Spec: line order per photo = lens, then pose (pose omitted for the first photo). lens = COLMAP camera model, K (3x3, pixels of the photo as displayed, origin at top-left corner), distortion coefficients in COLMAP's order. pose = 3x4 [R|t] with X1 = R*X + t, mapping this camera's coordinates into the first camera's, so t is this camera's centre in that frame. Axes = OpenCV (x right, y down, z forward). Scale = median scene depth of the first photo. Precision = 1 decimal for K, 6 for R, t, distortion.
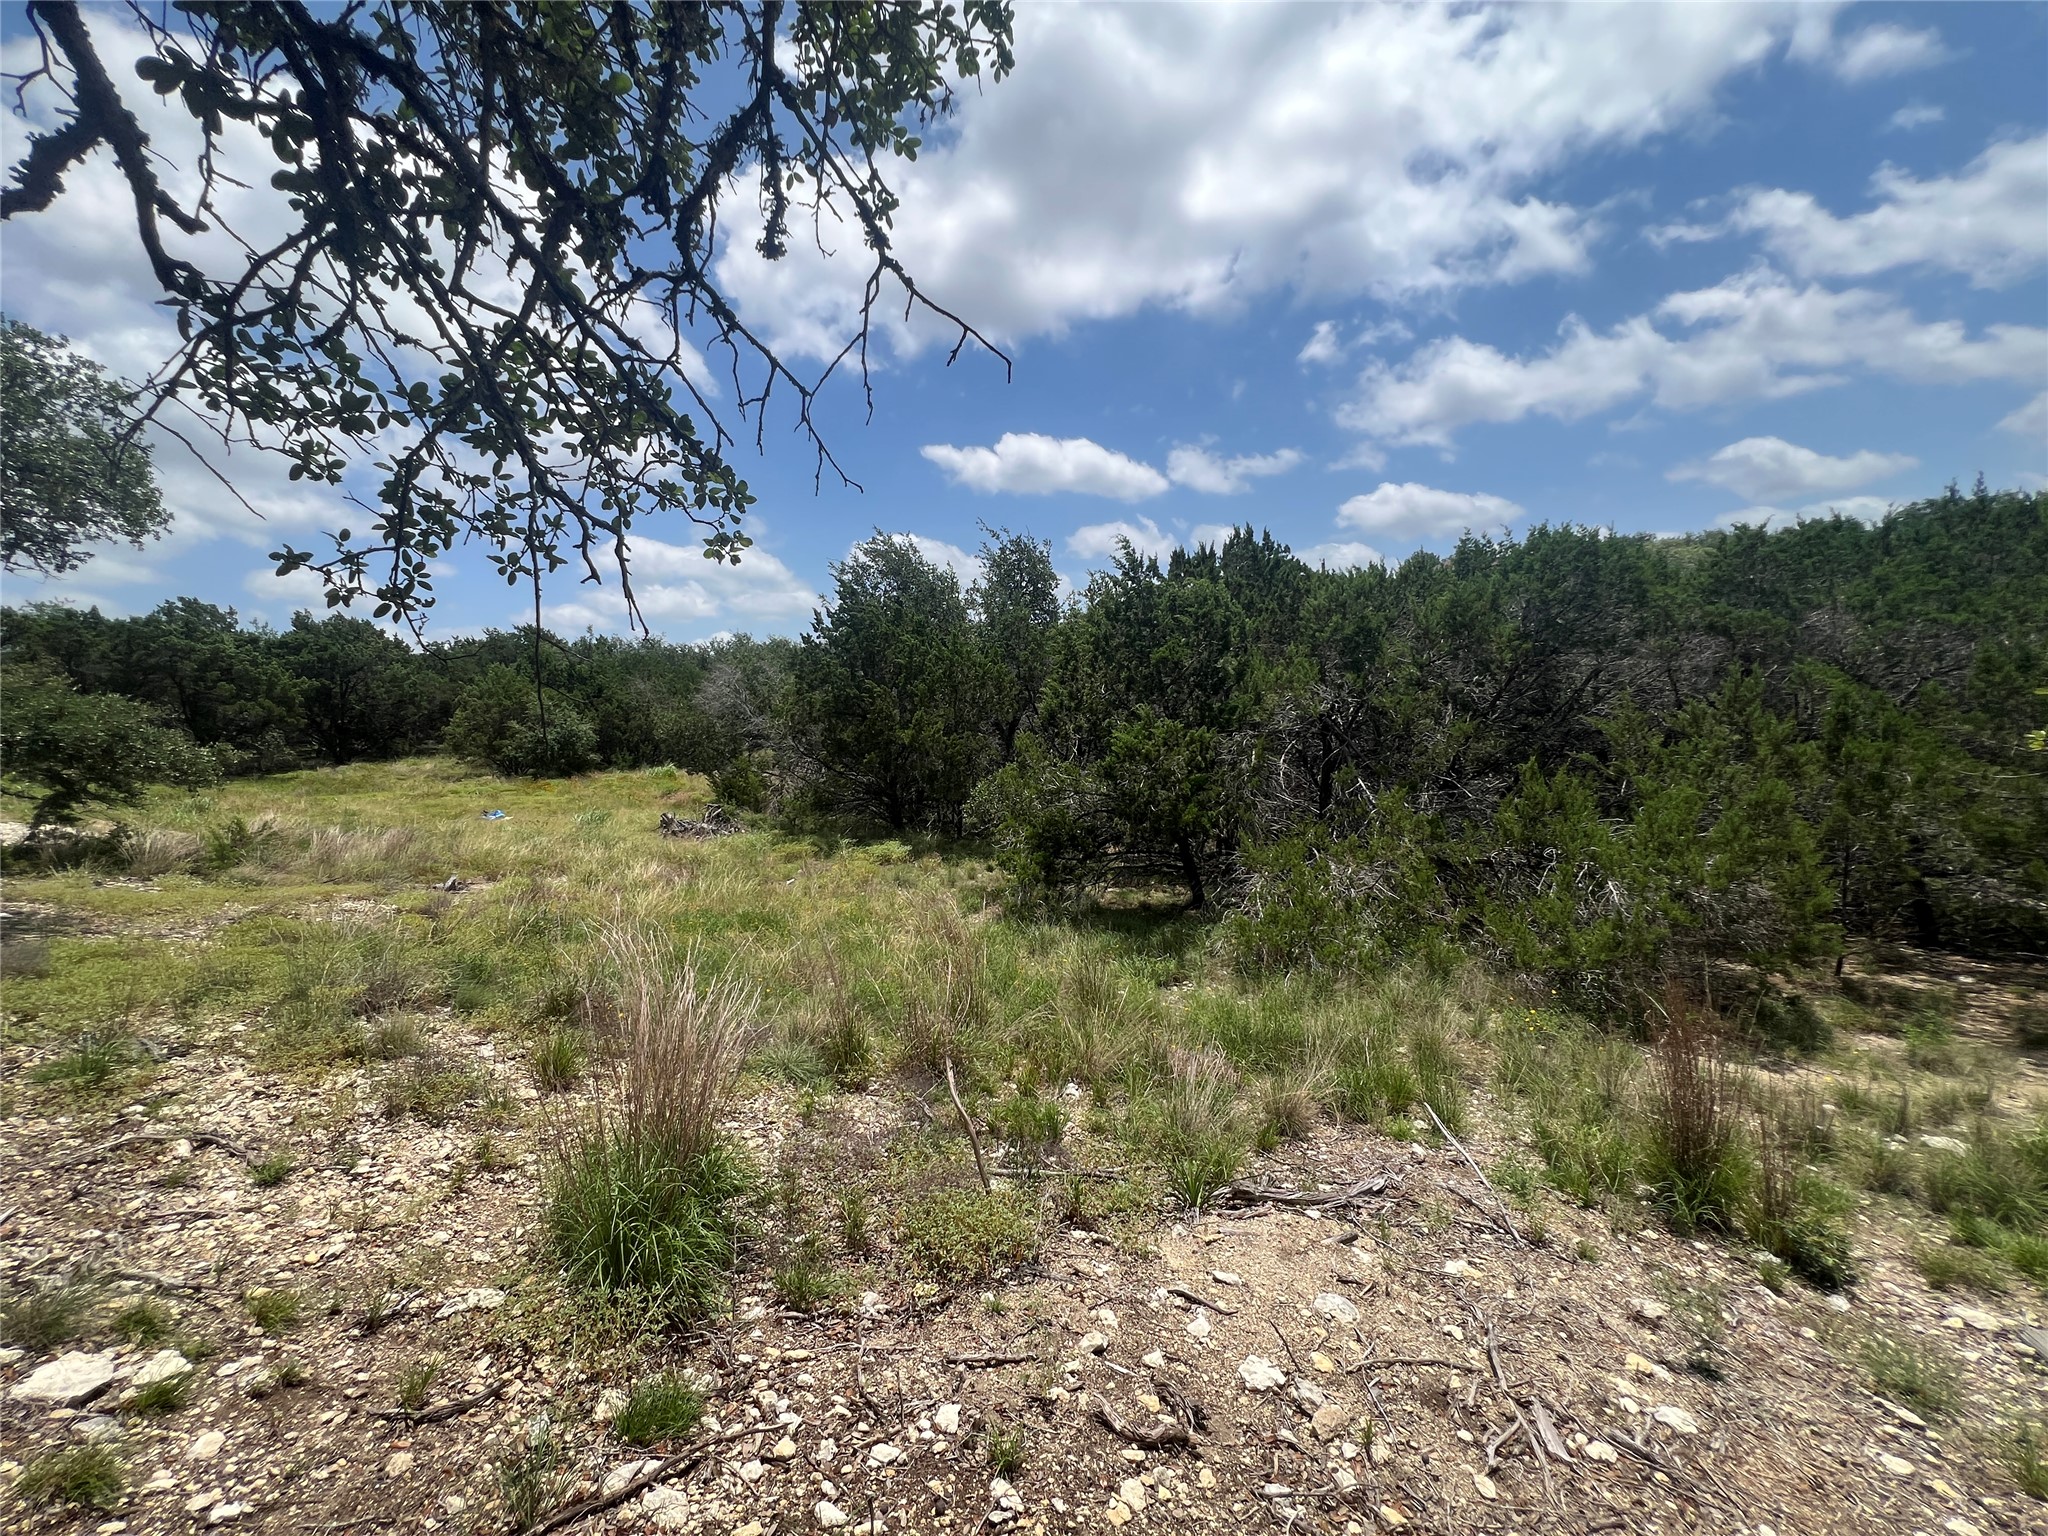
lens RADIAL K [[808.3, 0, 1030.8], [0, 808.3, 768.8], [0, 0, 1]] dist [0.000149, 0.000111]
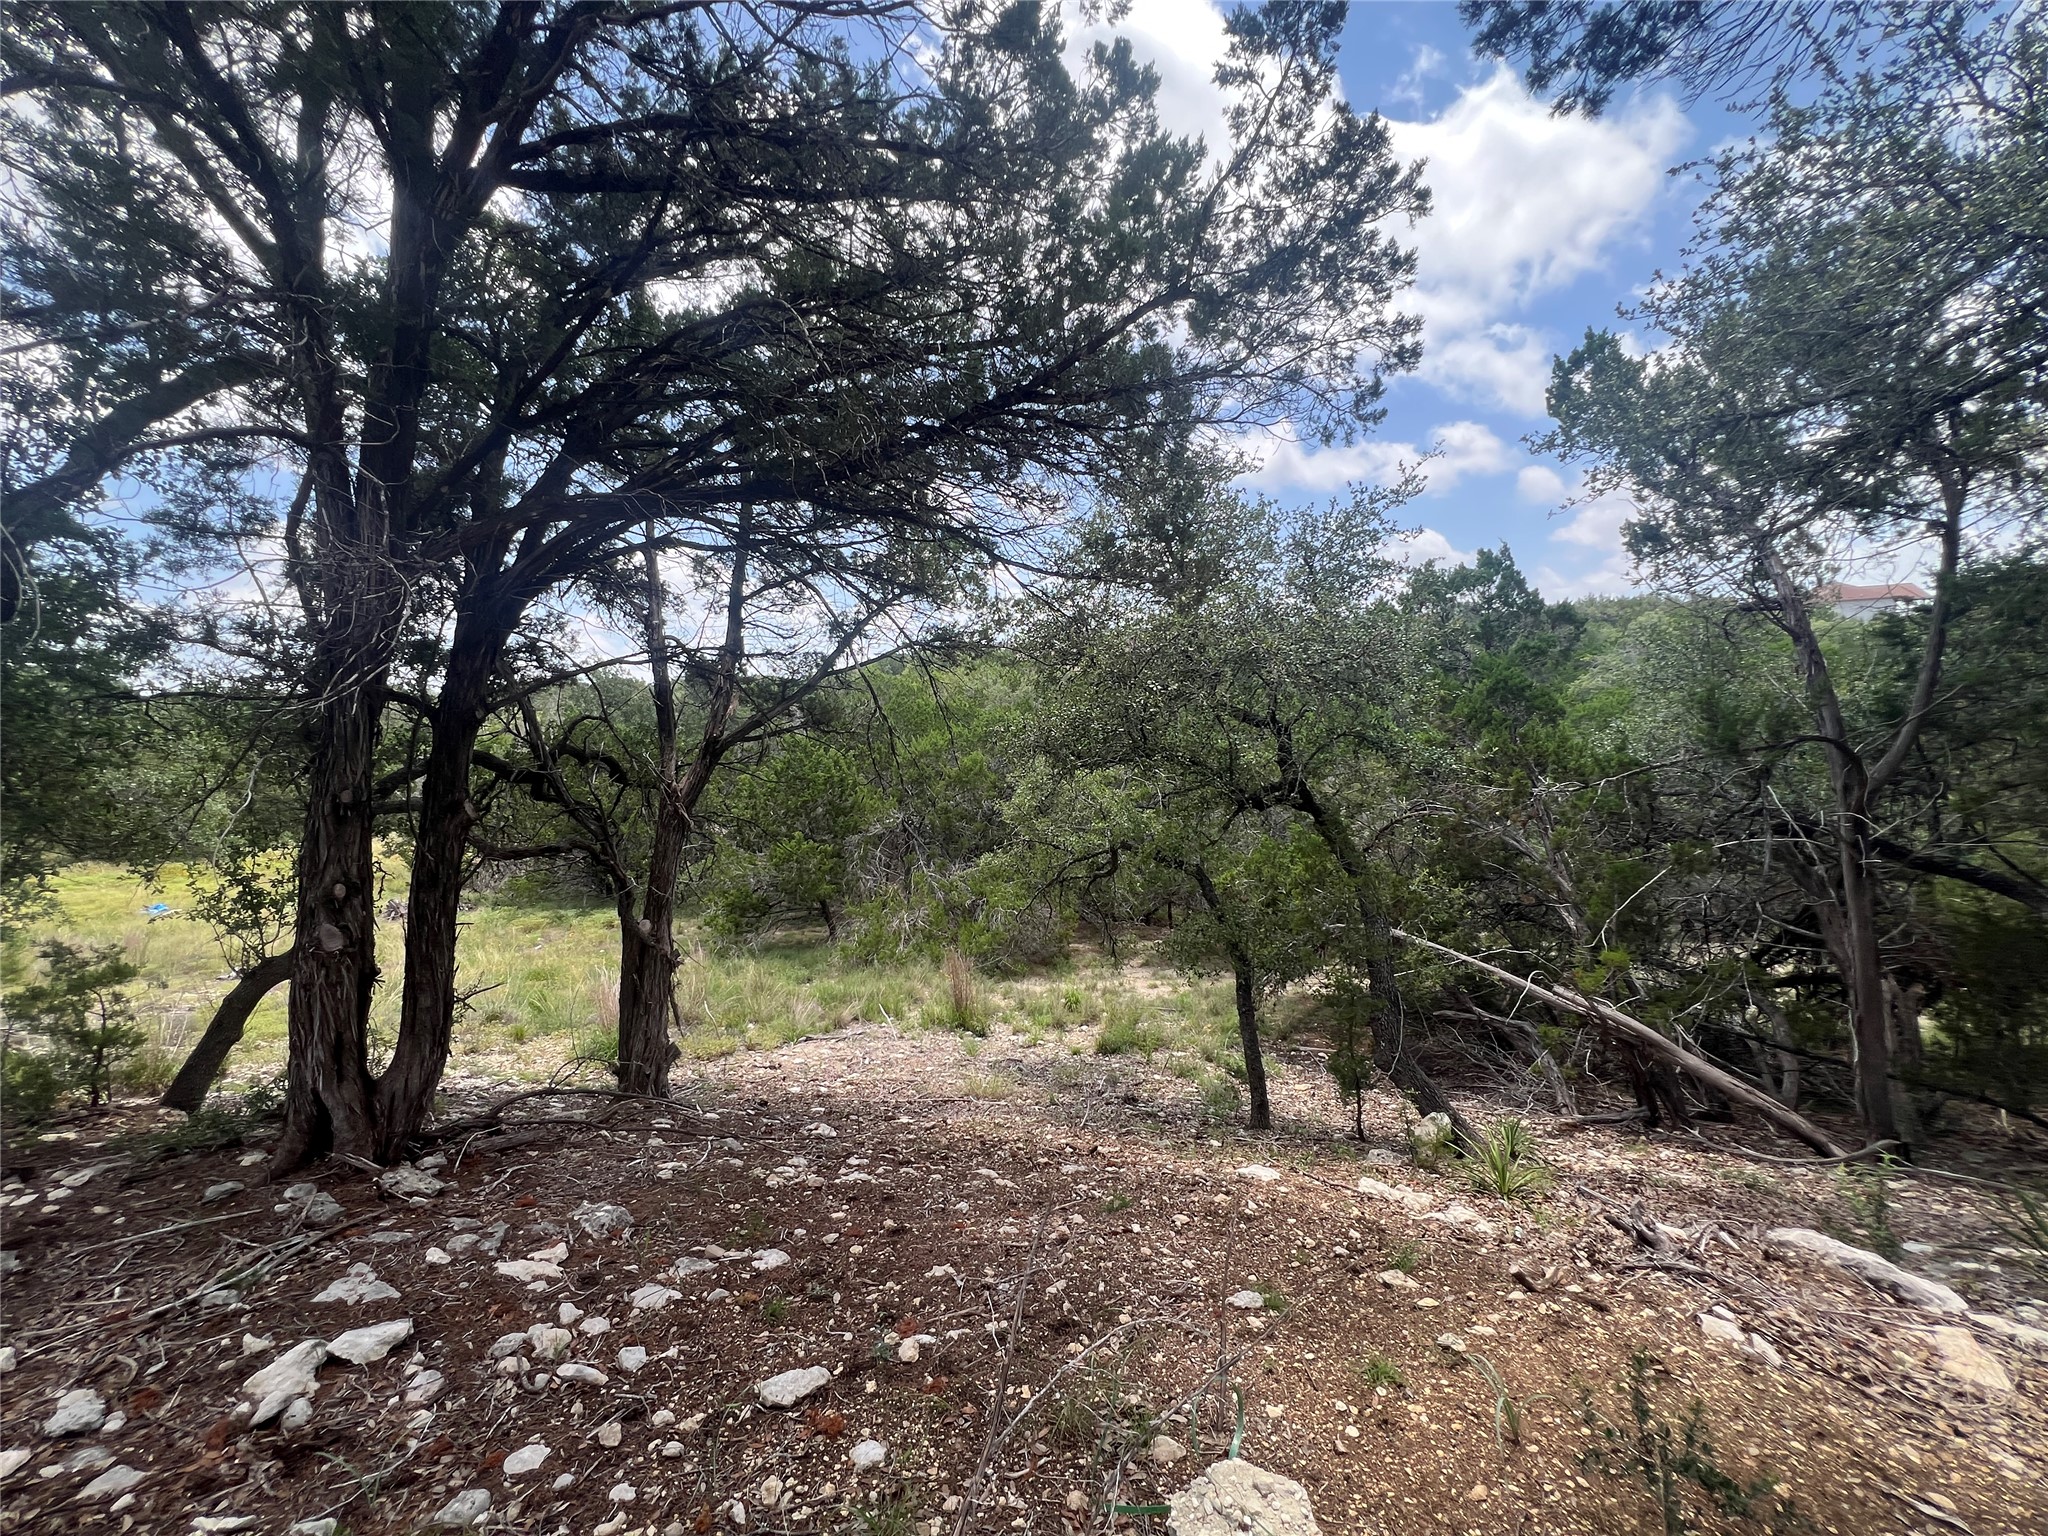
lens RADIAL K [[806.6, 0, 1024.0], [0, 806.6, 768.0], [0, 0, 1]] dist [-0.001098, 0.000235]
pose [[0.932845, -0.009896, 0.360142, -0.022008], [0.023243, 0.999193, -0.032748, -0.134660], [-0.359527, 0.038920, 0.932323, -0.798922]]
